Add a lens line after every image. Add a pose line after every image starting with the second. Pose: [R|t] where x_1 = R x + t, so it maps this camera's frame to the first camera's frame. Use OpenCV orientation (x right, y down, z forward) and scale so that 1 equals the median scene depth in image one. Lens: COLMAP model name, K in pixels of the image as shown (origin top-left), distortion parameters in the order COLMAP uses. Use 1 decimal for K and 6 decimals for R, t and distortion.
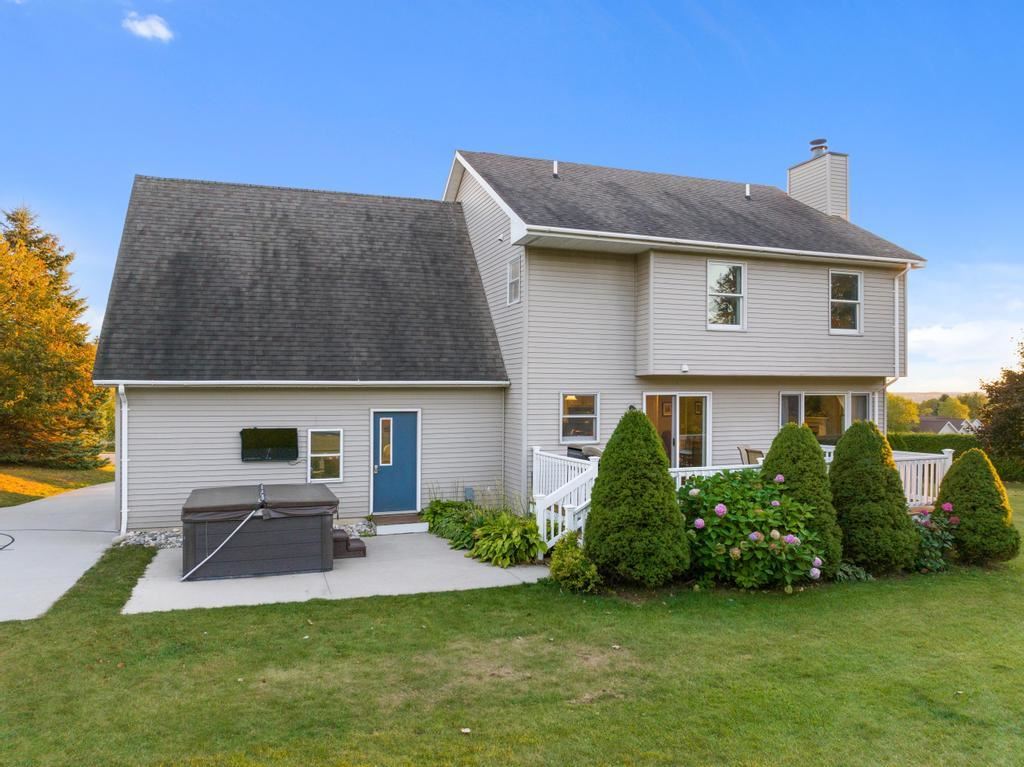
lens RADIAL K [[728.2, 0, 520.2], [0, 728.2, 380.2], [0, 0, 1]] dist [-0.034331, -0.008339]
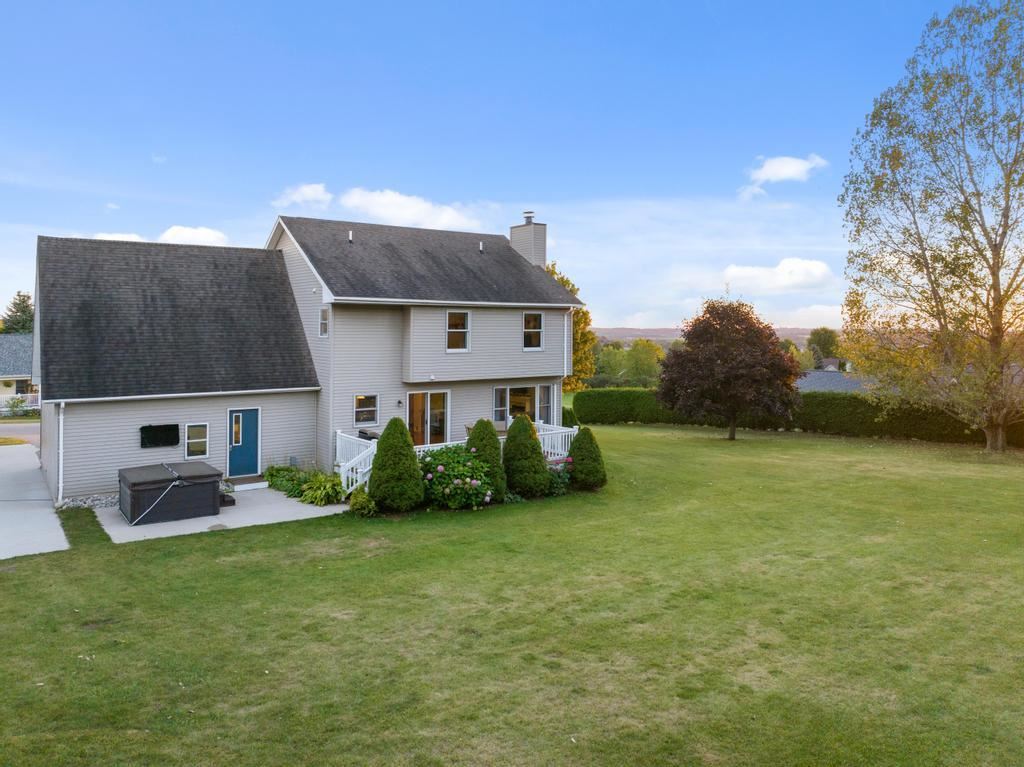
lens RADIAL K [[728.2, 0, 503.0], [0, 728.2, 310.7], [0, 0, 1]] dist [-0.034331, -0.008339]
pose [[0.965162, 0.004502, 0.261616, -0.046672], [-0.001305, 0.999922, -0.012393, -0.147557], [-0.261652, 0.011620, 0.965092, -0.617956]]
